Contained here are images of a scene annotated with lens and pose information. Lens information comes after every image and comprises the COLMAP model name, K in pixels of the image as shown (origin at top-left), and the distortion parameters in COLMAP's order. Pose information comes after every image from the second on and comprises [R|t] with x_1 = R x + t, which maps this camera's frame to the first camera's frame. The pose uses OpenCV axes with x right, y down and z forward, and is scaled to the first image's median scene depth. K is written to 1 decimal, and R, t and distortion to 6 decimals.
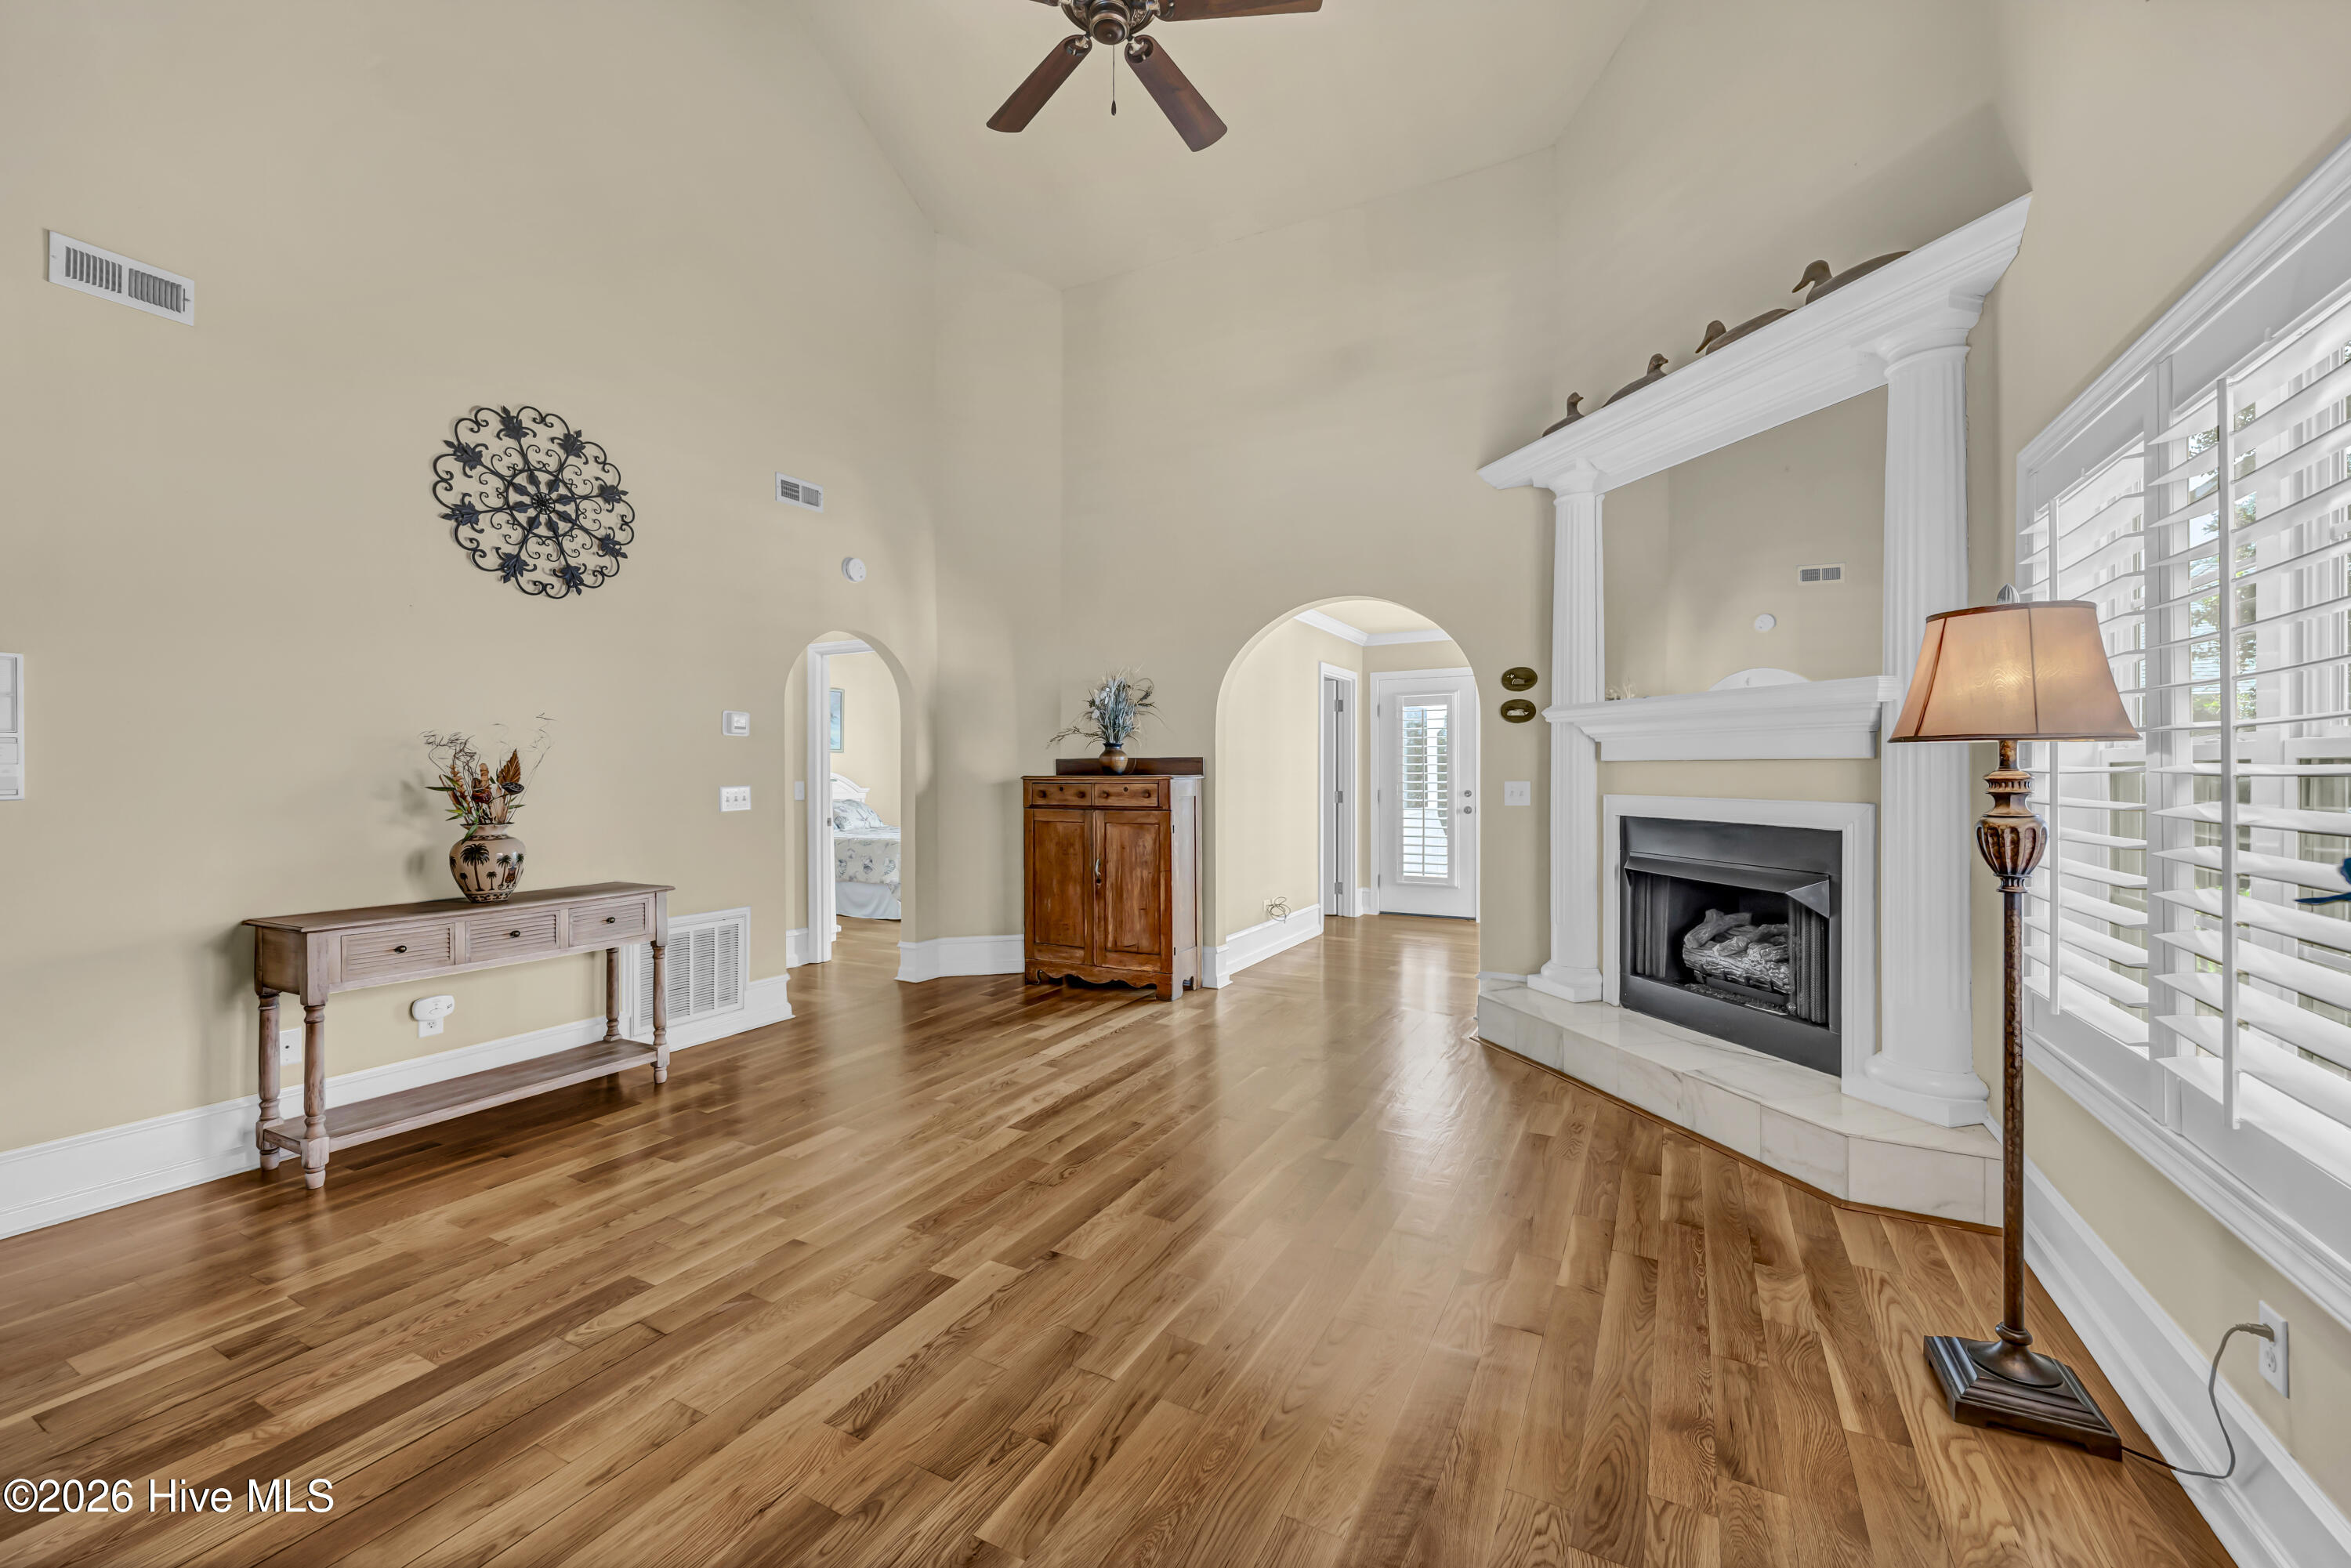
lens RADIAL K [[947.3, 0, 1177.8], [0, 947.3, 779.2], [0, 0, 1]] dist [-0.001082, -0.000153]
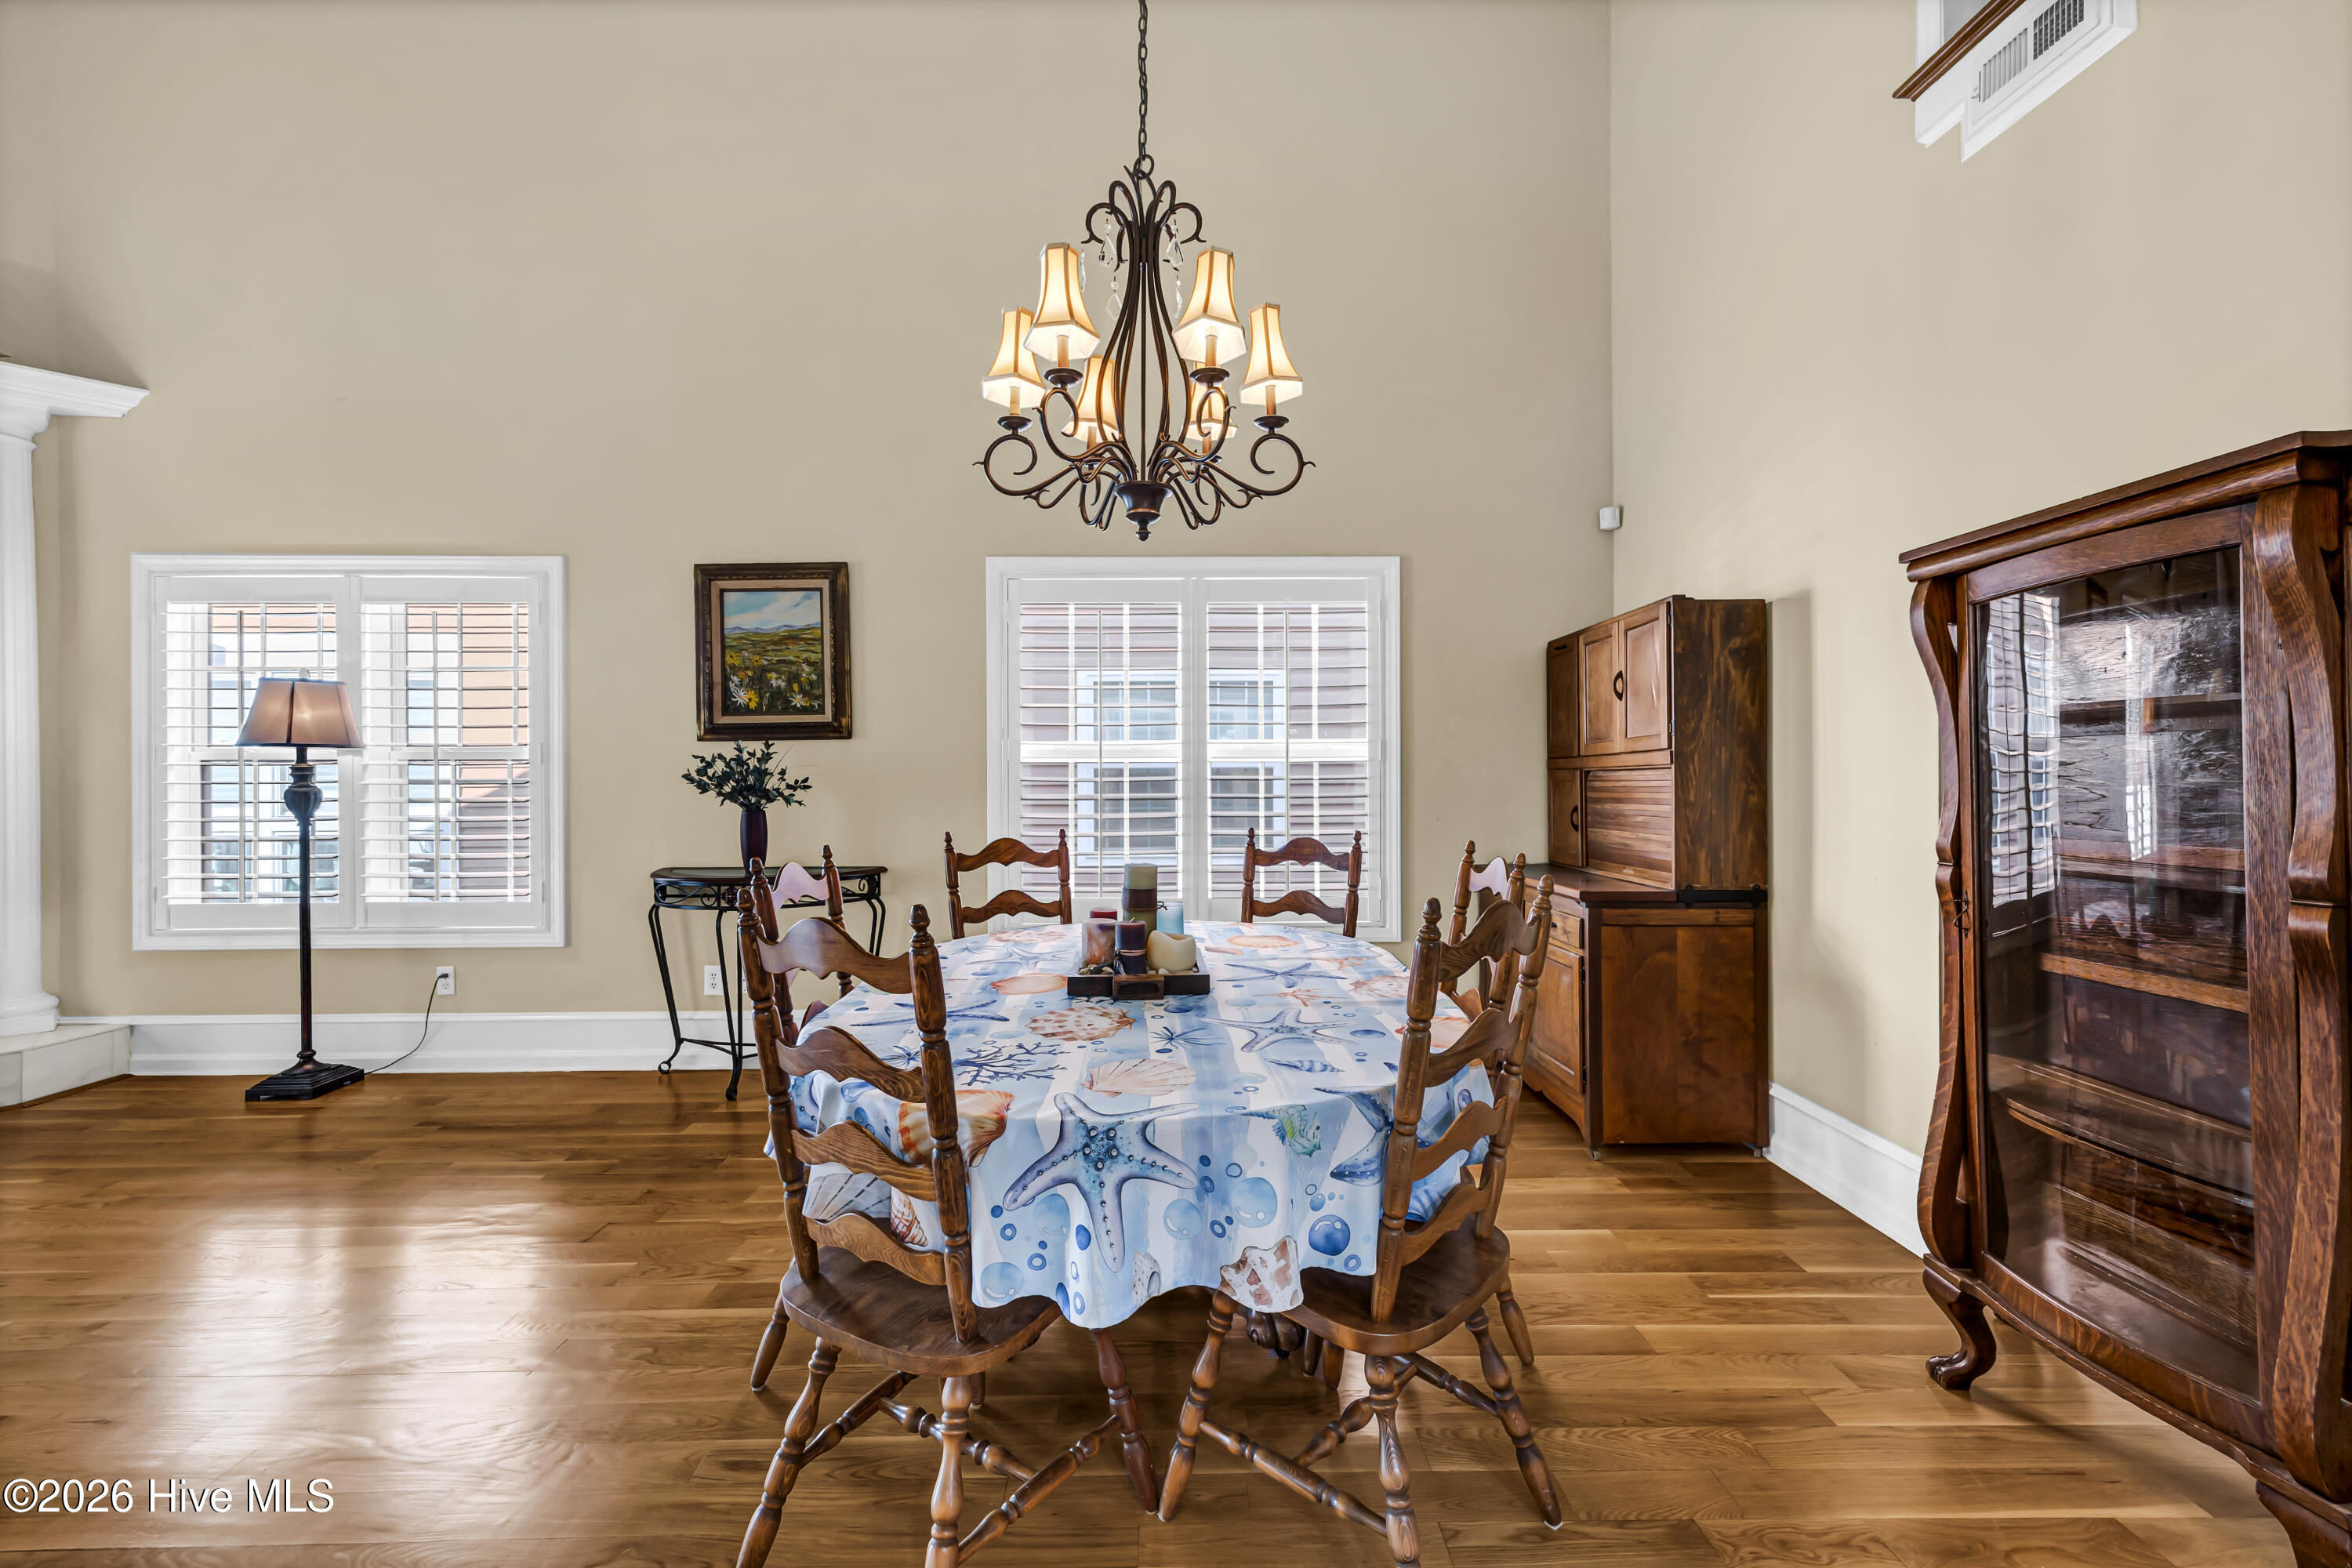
lens RADIAL K [[954.0, 0, 1187.2], [0, 954.0, 777.9], [0, 0, 1]] dist [0.012117, 0.000094]
pose [[-0.479832, 0.002105, 0.877358, -0.630085], [0.009220, 0.999954, 0.002644, 0.010685], [-0.877312, 0.009358, -0.479829, 0.131273]]
